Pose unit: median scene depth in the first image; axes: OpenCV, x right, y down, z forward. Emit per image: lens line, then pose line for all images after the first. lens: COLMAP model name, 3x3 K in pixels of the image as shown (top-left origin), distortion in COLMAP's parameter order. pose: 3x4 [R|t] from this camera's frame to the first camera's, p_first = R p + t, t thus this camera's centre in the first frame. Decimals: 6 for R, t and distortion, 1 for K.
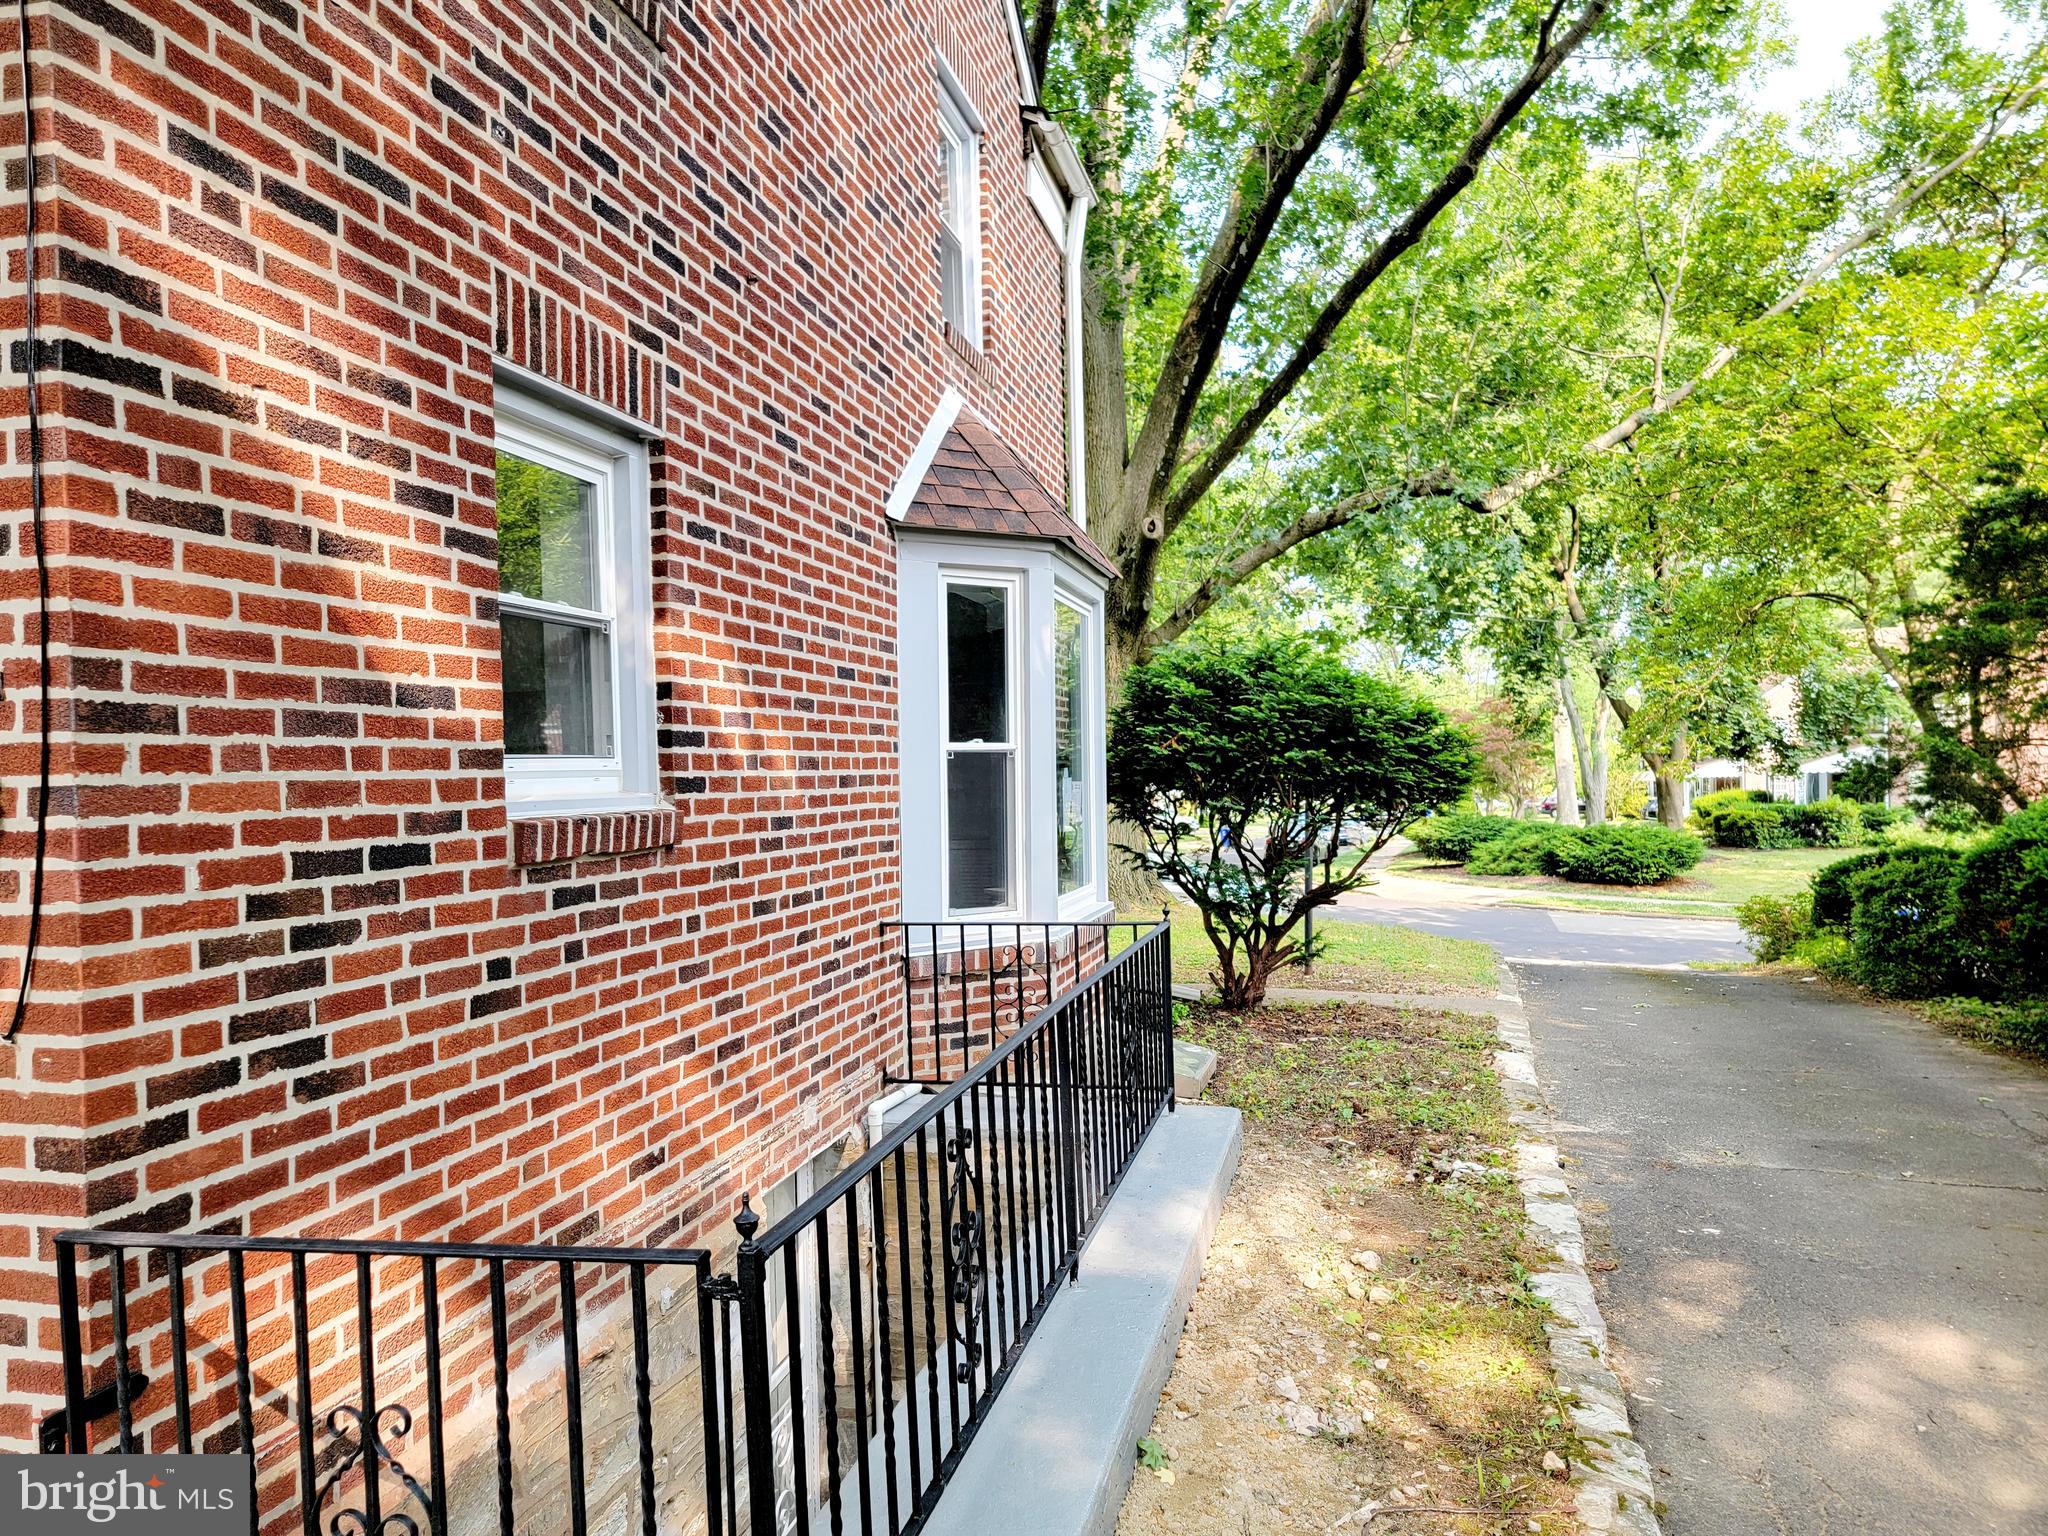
lens RADIAL K [[1419.3, 0, 1024.0], [0, 1419.3, 768.0], [0, 0, 1]] dist [0.038320, -0.003321]
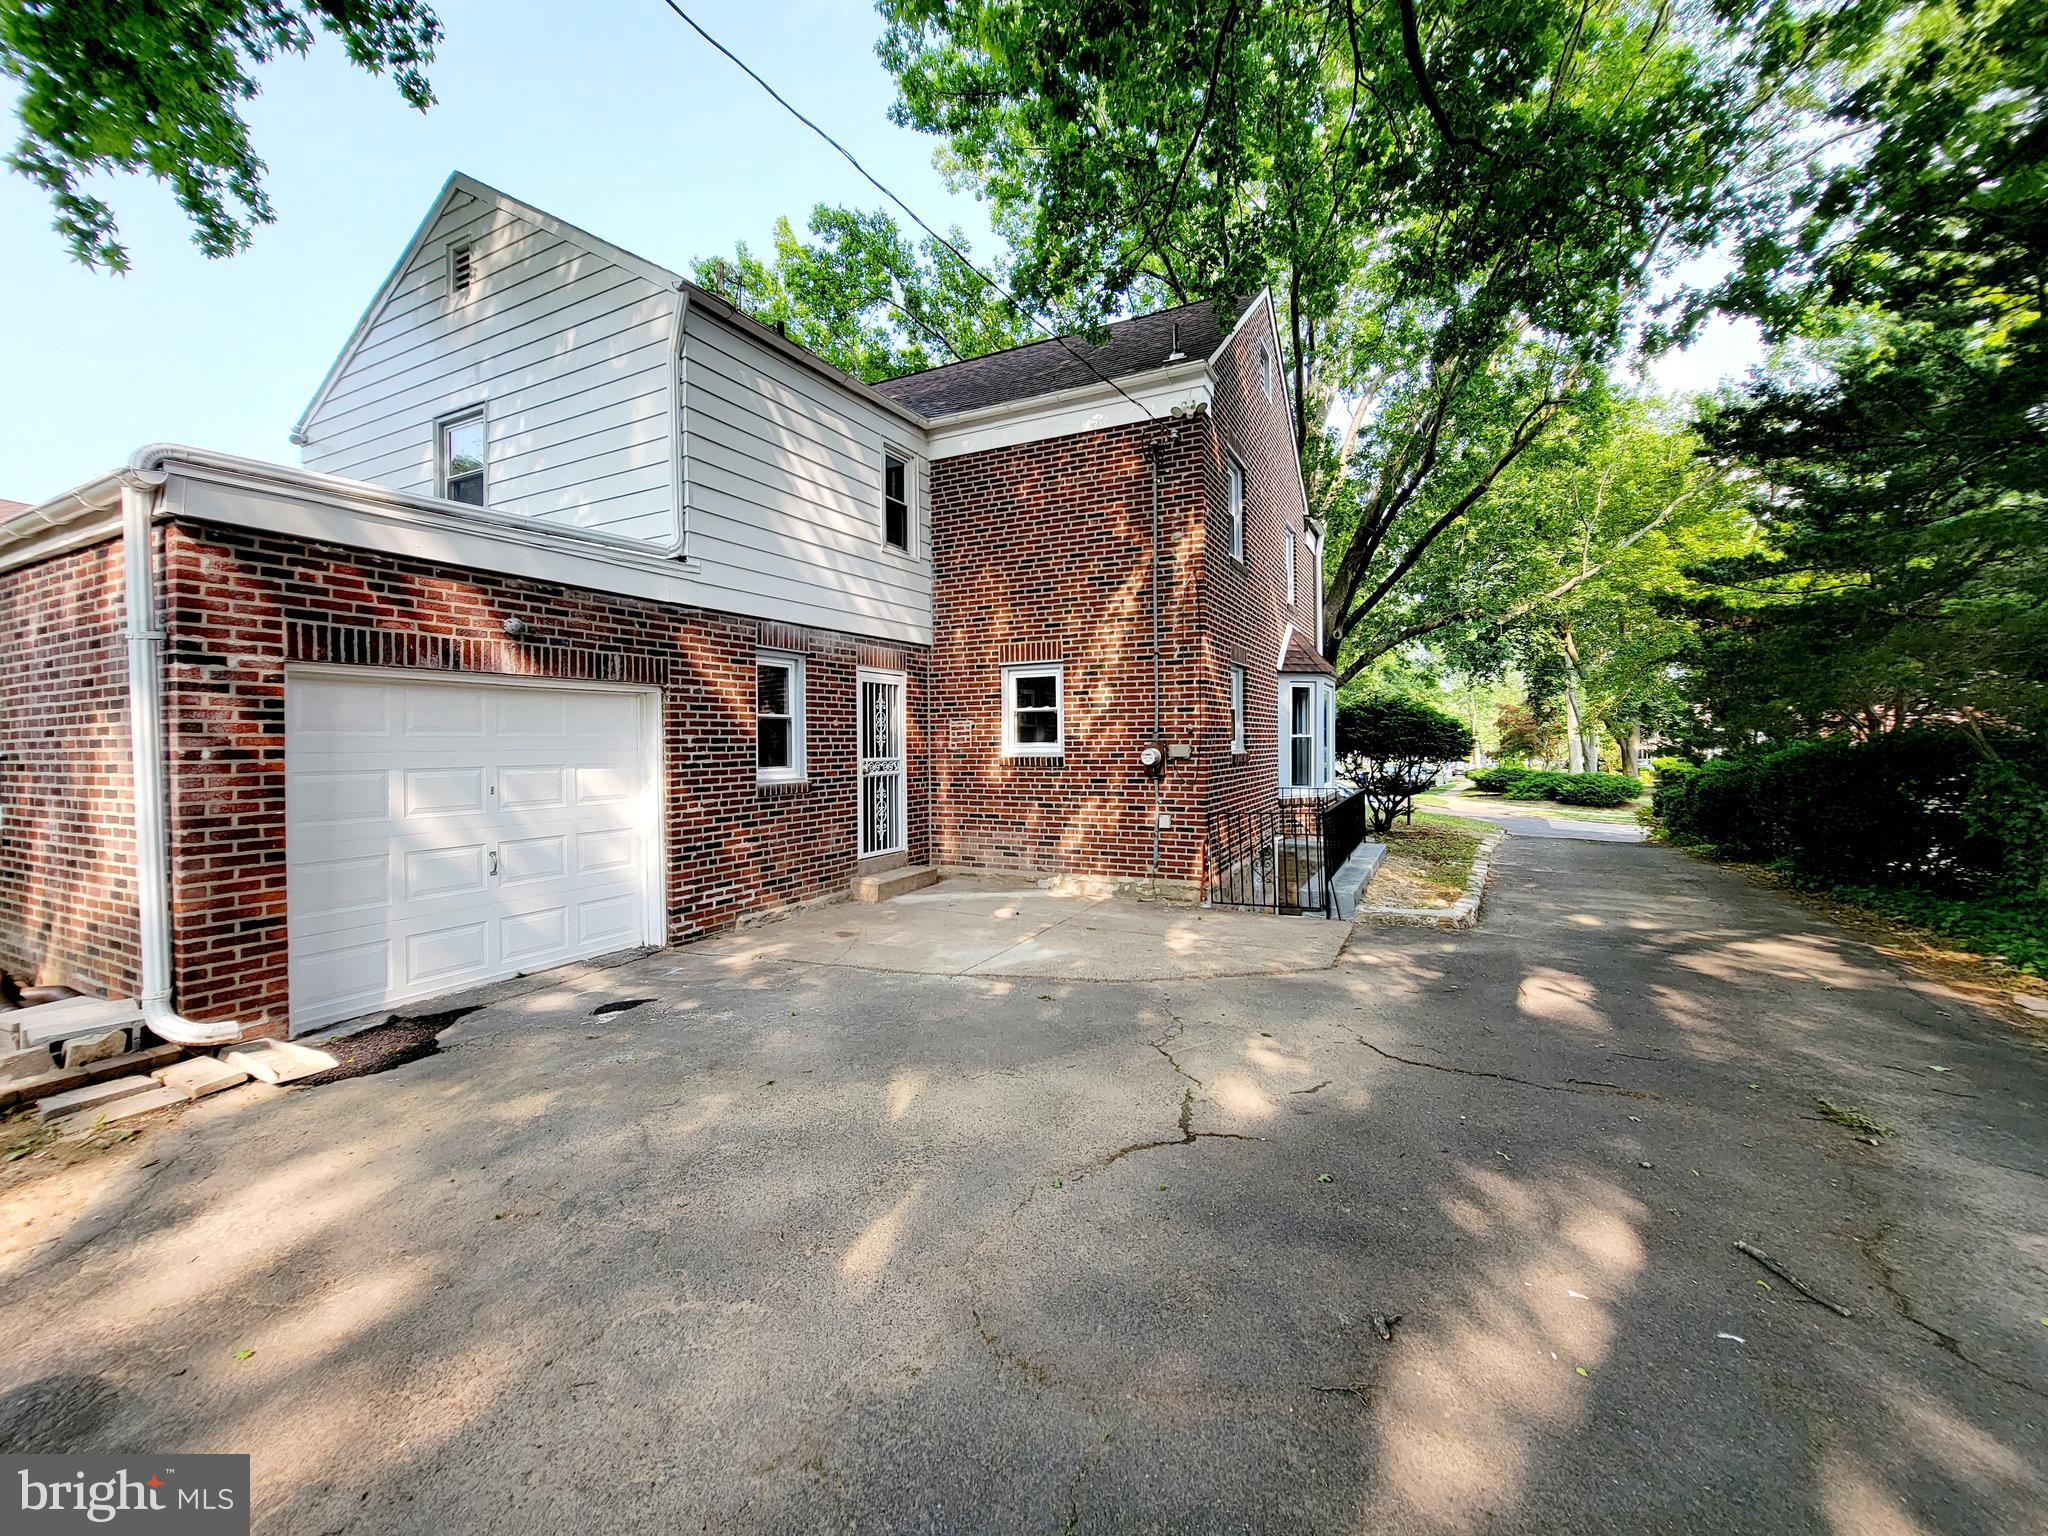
lens RADIAL K [[835.3, 0, 1030.9], [0, 835.3, 745.0], [0, 0, 1]] dist [-0.008498, 0.000011]
pose [[0.972675, 0.006807, -0.232069, -0.130484], [-0.005055, 0.999954, 0.008144, -0.004931], [0.232114, -0.006748, 0.972665, -0.700497]]
